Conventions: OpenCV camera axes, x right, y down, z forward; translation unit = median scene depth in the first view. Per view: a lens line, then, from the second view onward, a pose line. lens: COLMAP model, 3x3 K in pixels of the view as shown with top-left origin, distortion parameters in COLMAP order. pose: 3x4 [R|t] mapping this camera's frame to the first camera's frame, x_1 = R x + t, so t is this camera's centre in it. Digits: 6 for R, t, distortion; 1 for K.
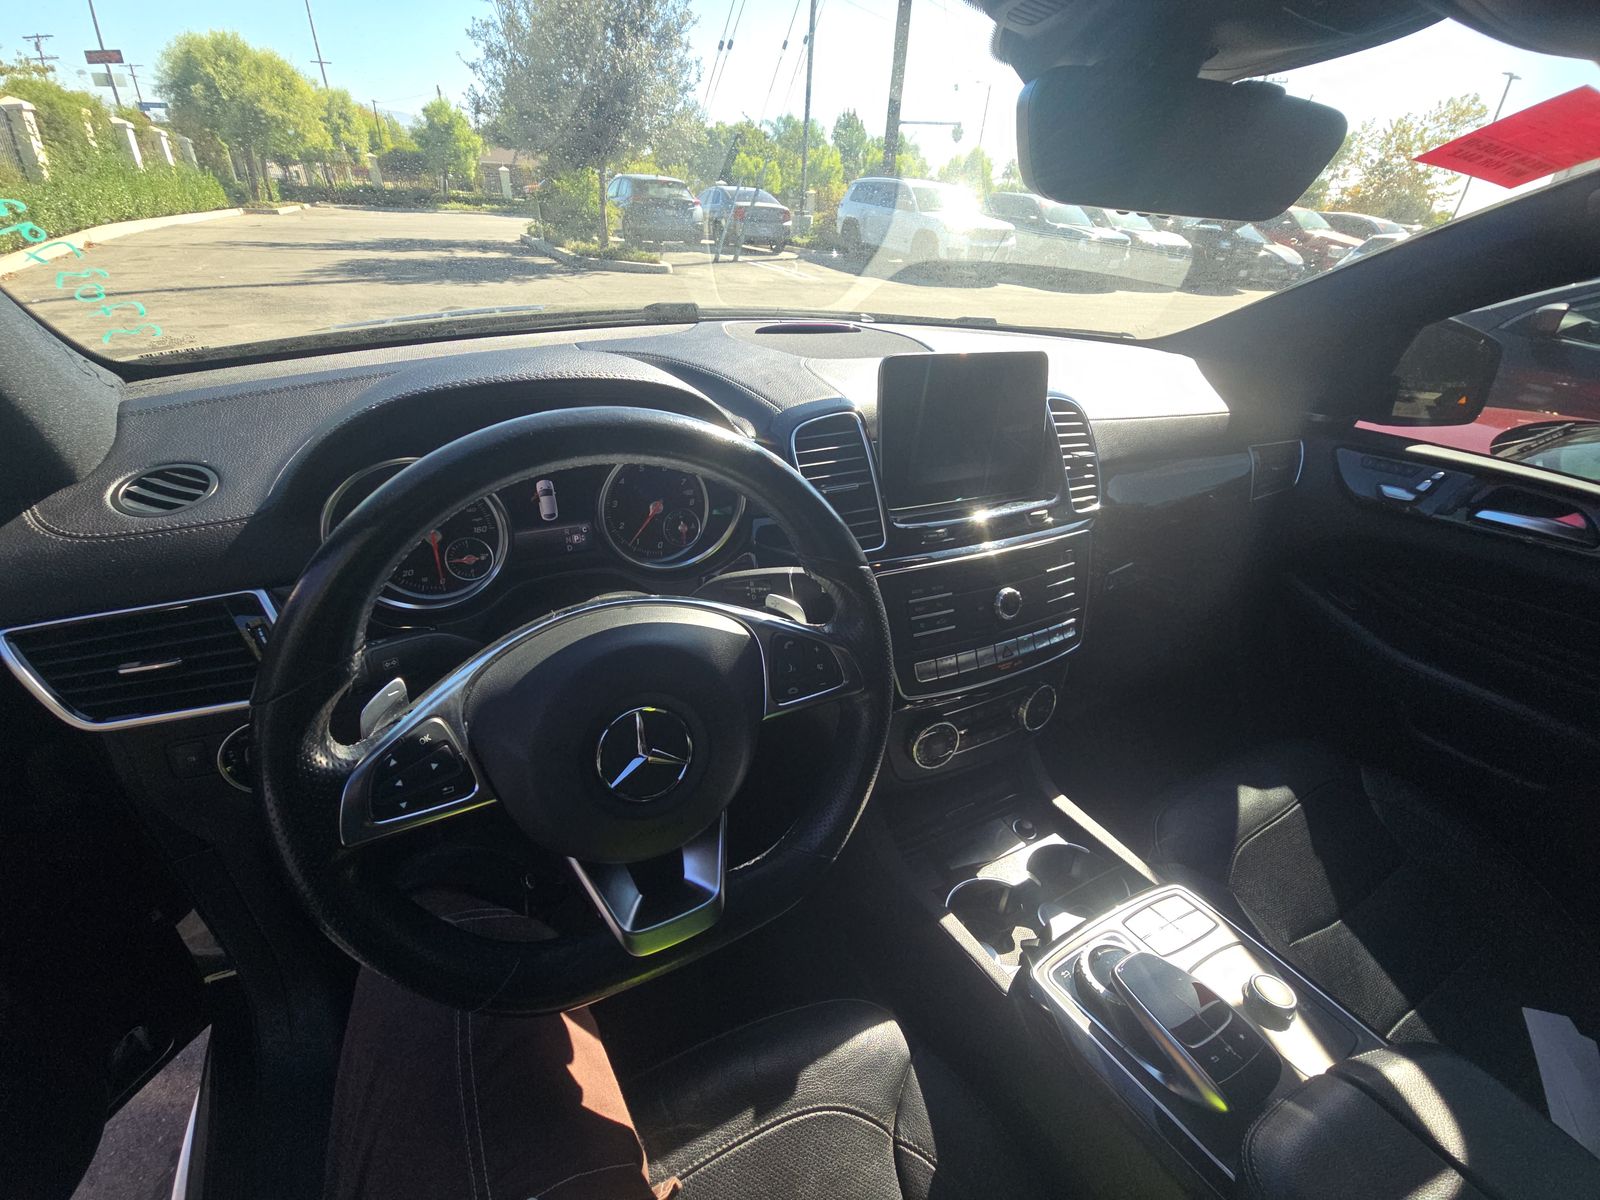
lens RADIAL K [[634.3, 0, 786.8], [0, 634.3, 598.5], [0, 0, 1]] dist [-0.002727, -0.005489]
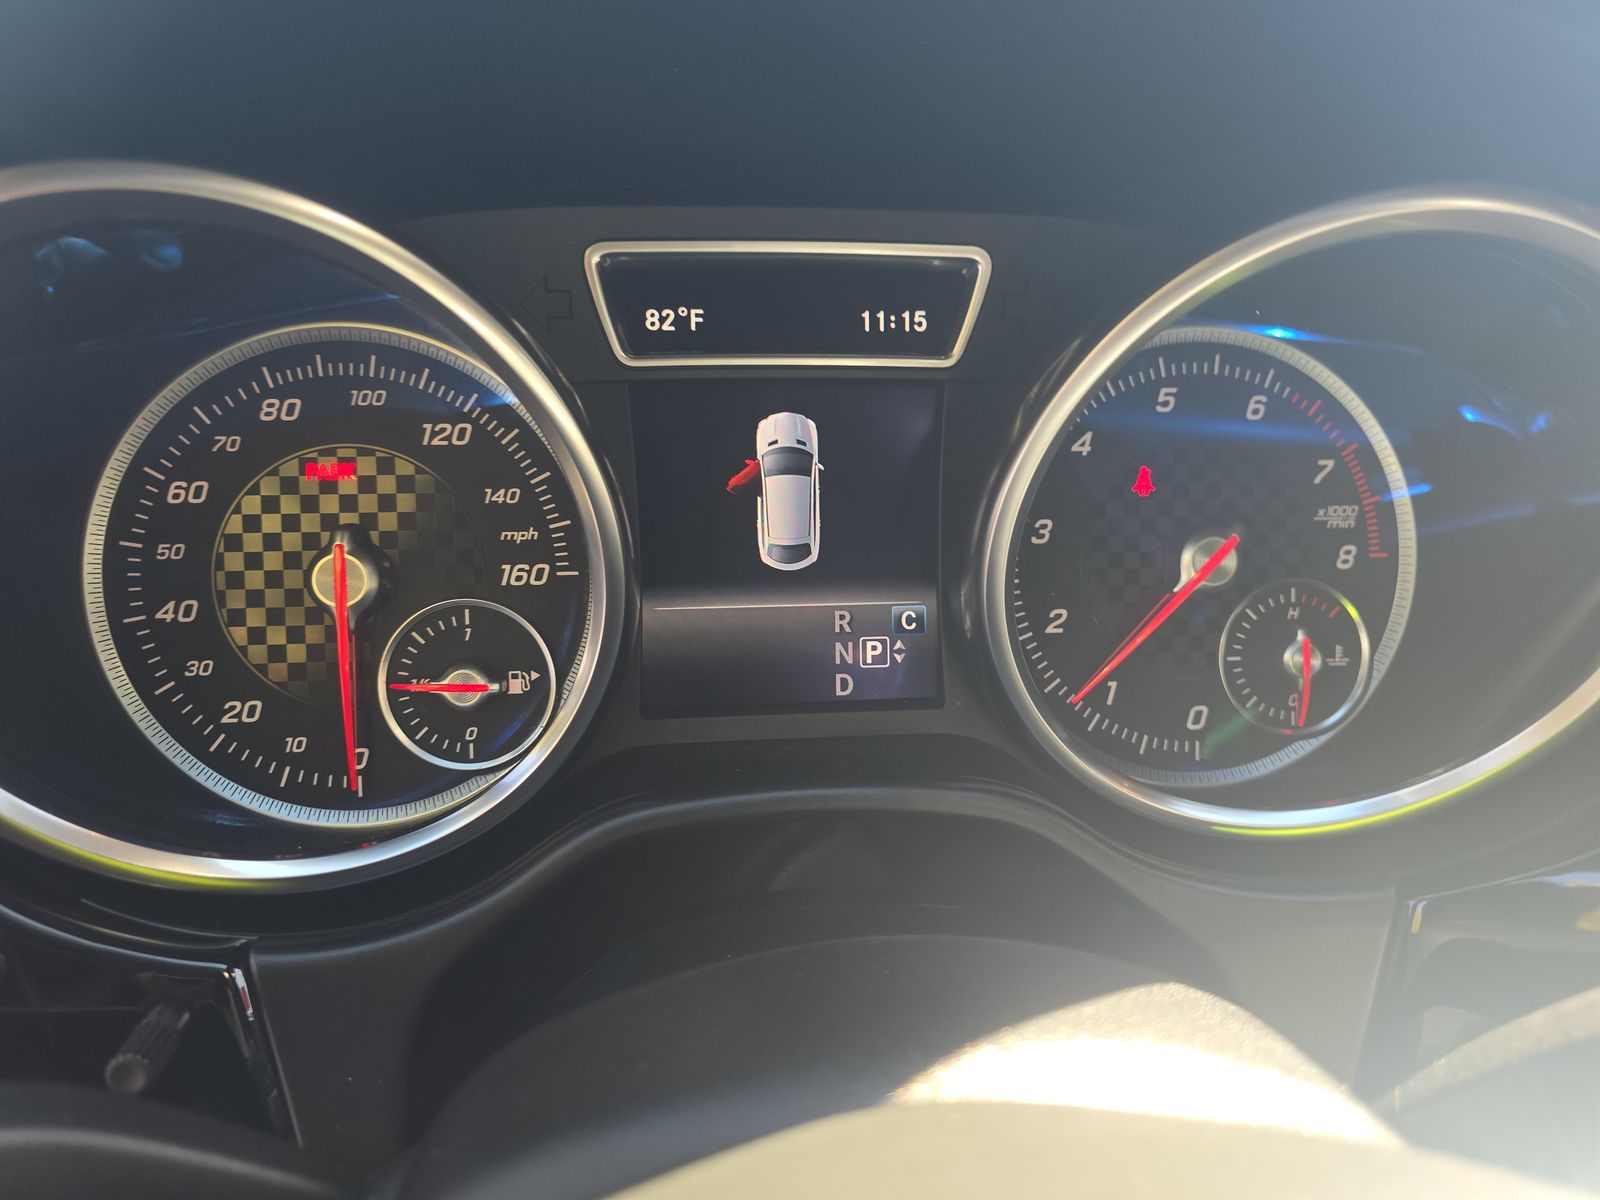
lens RADIAL K [[1072.7, 0, 795.3], [0, 1072.7, 600.5], [0, 0, 1]] dist [0.012653, -0.022732]
pose [[0.927030, 0.097447, -0.362104, -0.269870], [-0.150532, 0.981129, -0.121347, -0.074947], [0.343446, 0.167001, 0.924205, 0.764666]]
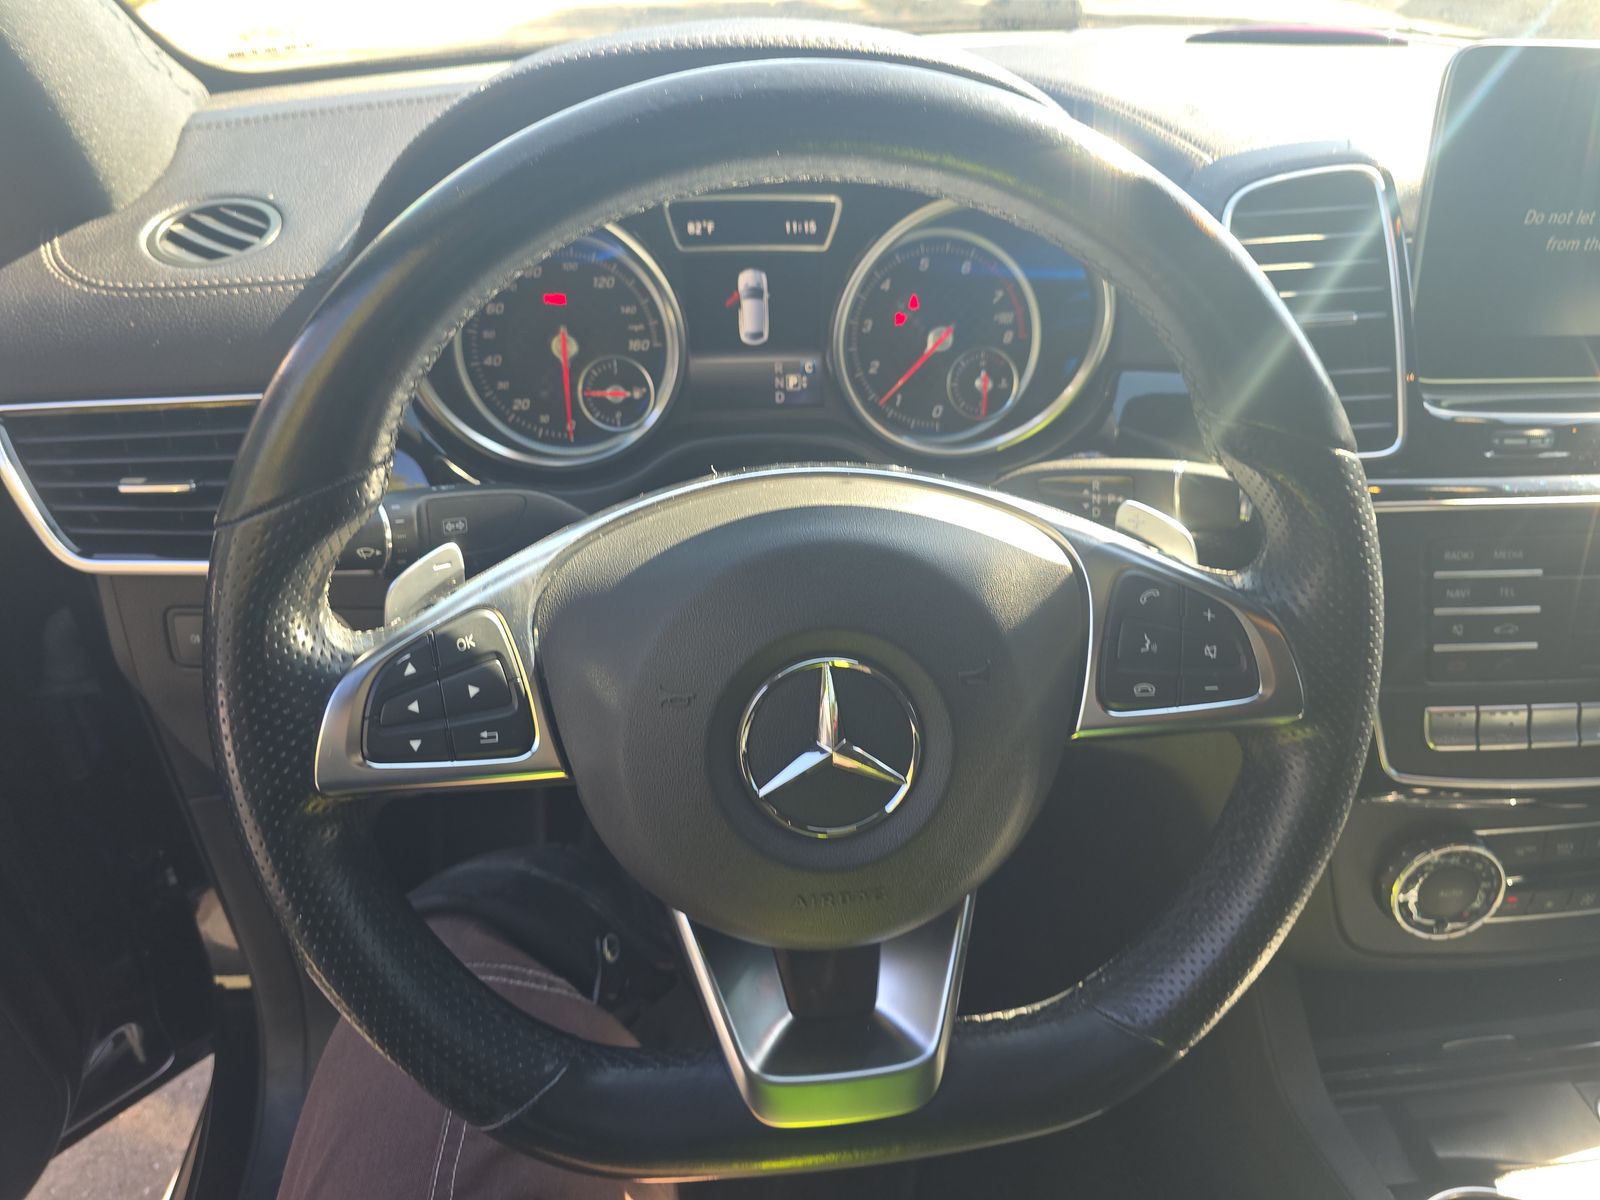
lens RADIAL K [[1072.7, 0, 807.2], [0, 1072.7, 601.6], [0, 0, 1]] dist [0.012653, -0.022732]
pose [[0.935942, 0.150246, -0.318495, 0.018720], [-0.143433, 0.988642, 0.044881, 0.071309], [0.321621, 0.003677, 0.946861, 0.127392]]
